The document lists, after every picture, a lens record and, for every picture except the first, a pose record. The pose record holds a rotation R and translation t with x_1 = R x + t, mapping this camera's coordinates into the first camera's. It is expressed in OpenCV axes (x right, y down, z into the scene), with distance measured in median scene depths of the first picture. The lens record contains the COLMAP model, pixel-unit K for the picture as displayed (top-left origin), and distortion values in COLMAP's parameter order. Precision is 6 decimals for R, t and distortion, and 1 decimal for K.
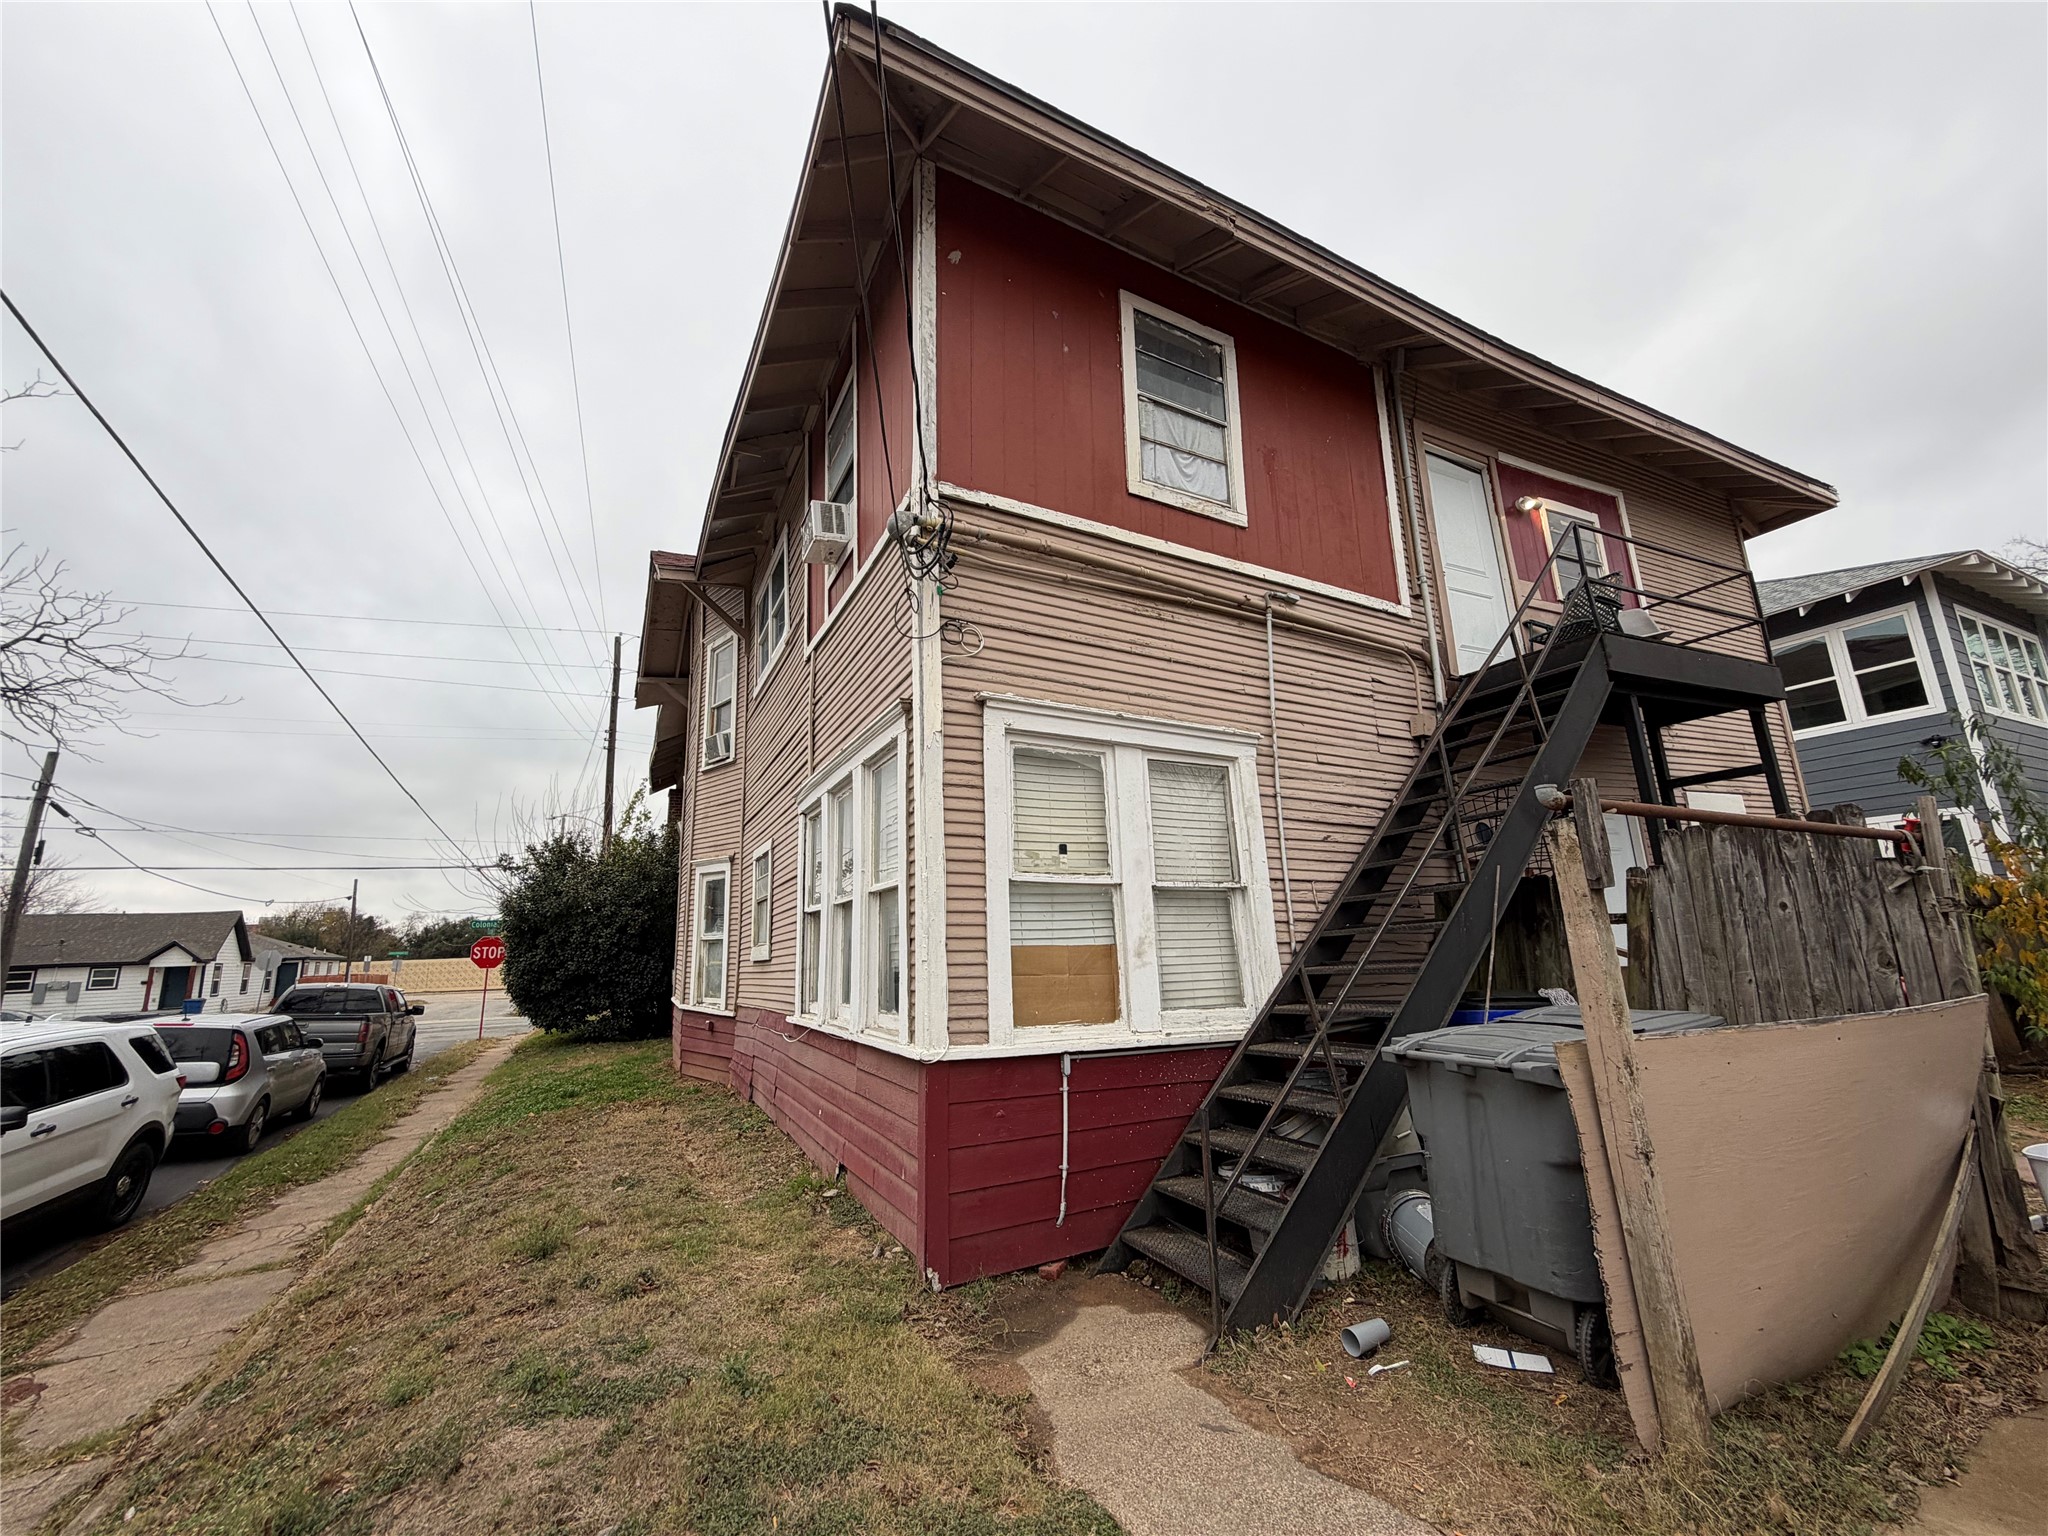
lens RADIAL K [[824.3, 0, 1024.0], [0, 824.3, 768.0], [0, 0, 1]] dist [-0.021570, 0.015344]
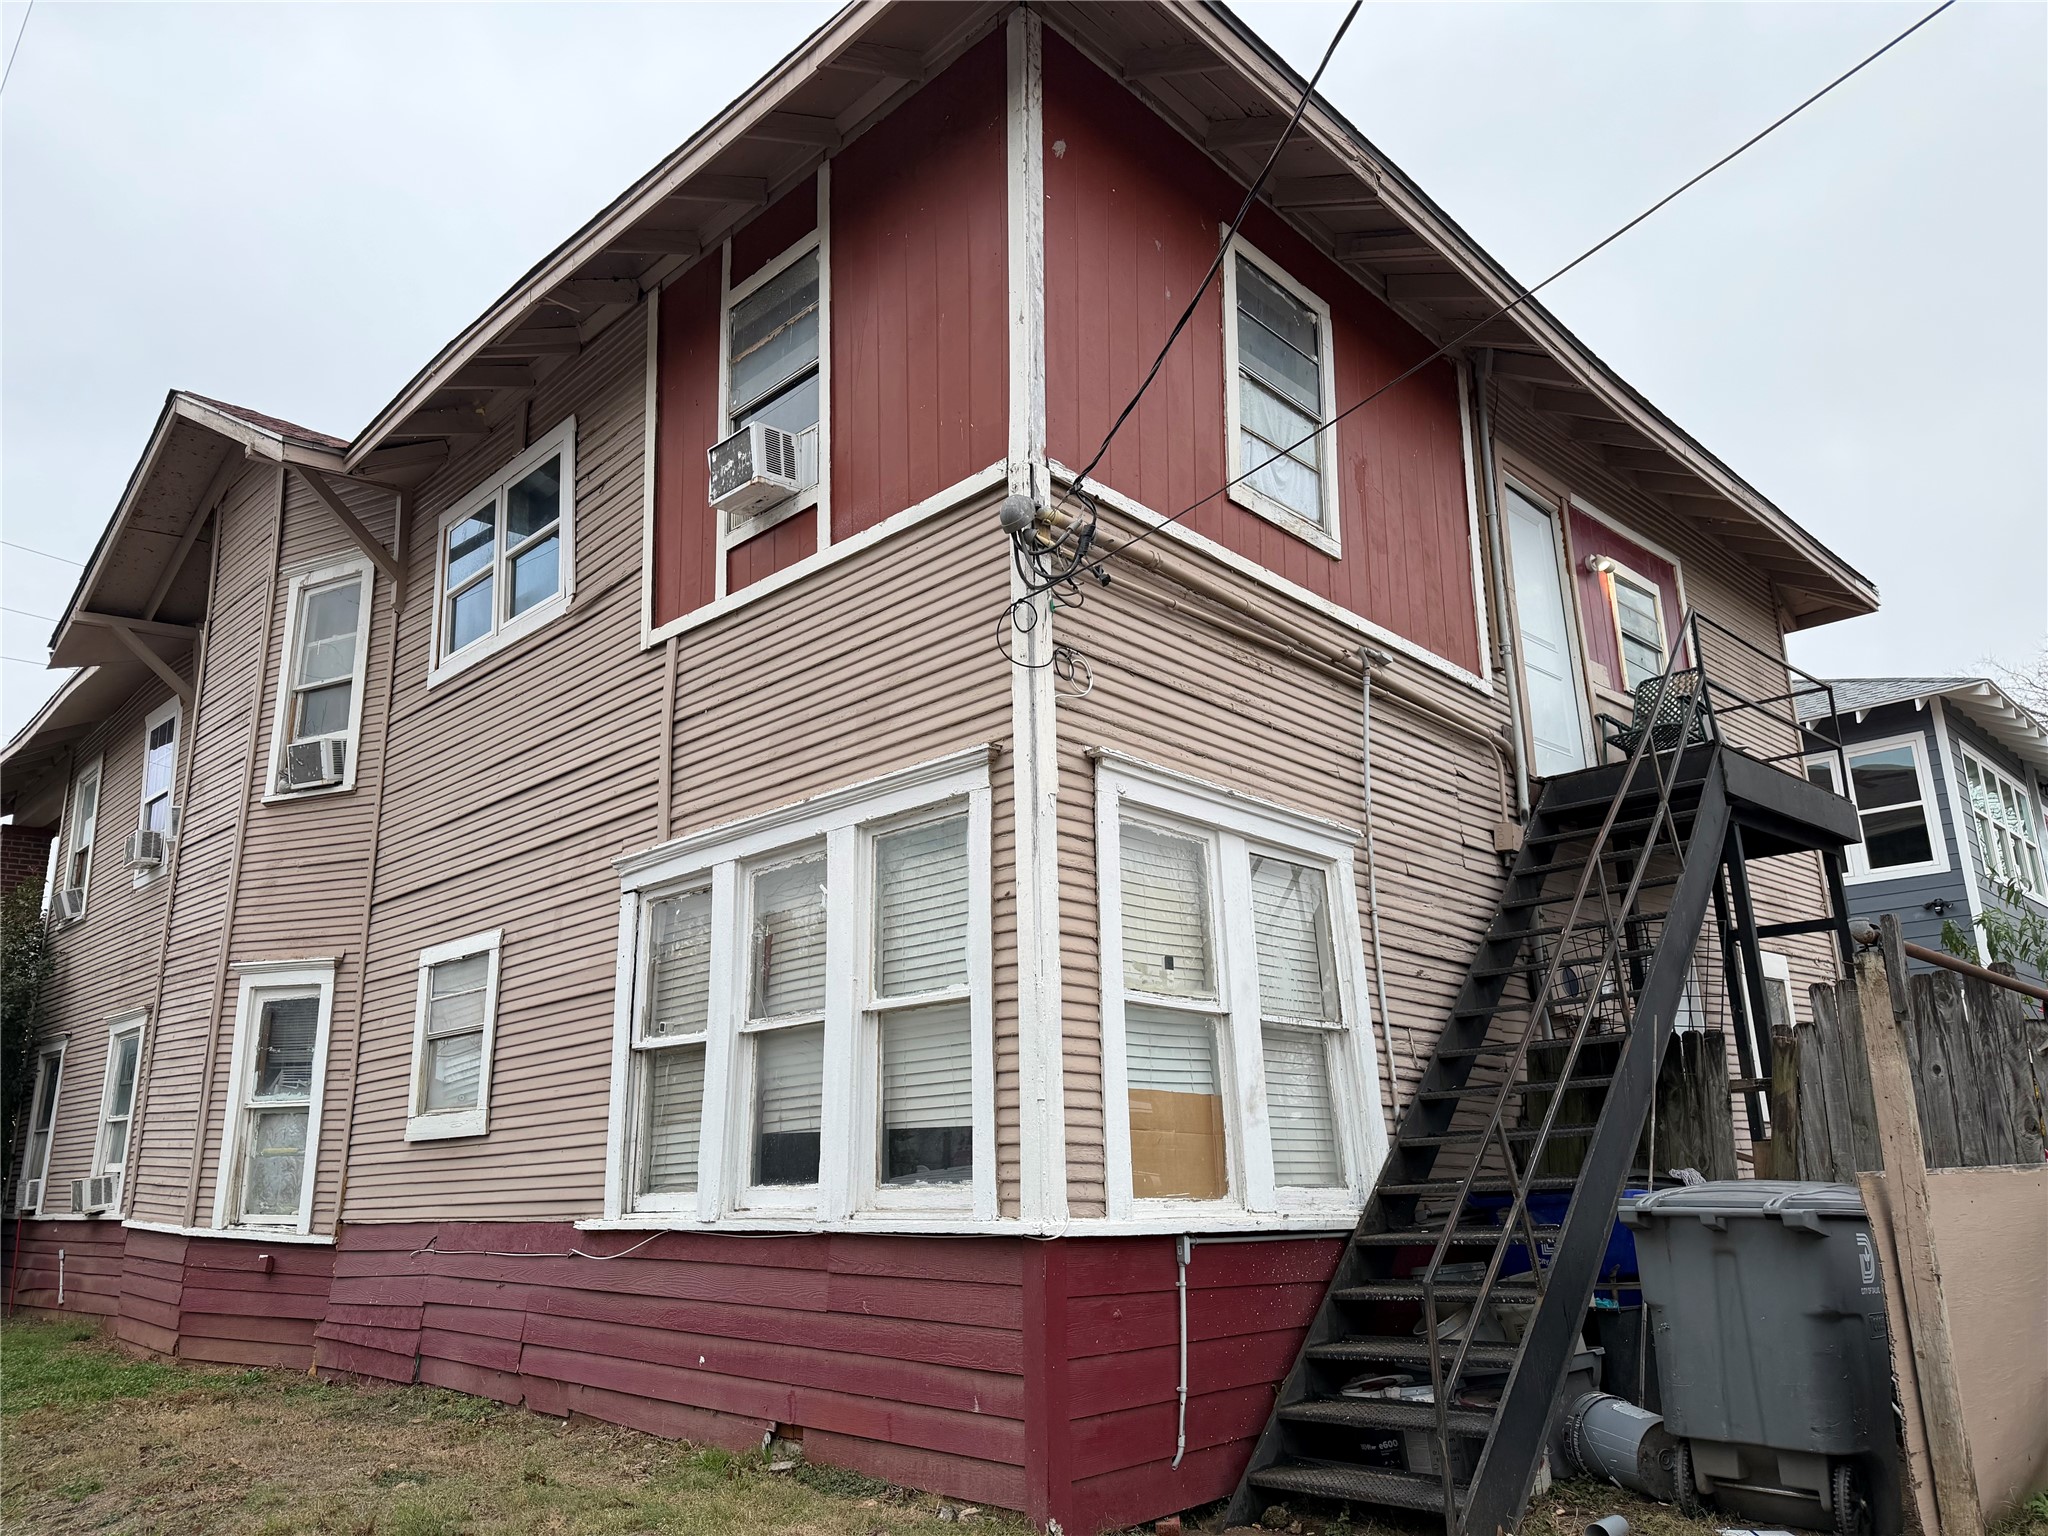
lens RADIAL K [[1451.5, 0, 1024.0], [0, 1451.5, 768.0], [0, 0, 1]] dist [0.013343, -0.004834]
pose [[0.946640, 0.099524, 0.306540, -0.434421], [-0.080721, 0.994027, -0.073450, 0.024178], [-0.312019, 0.044786, 0.949020, -0.193851]]
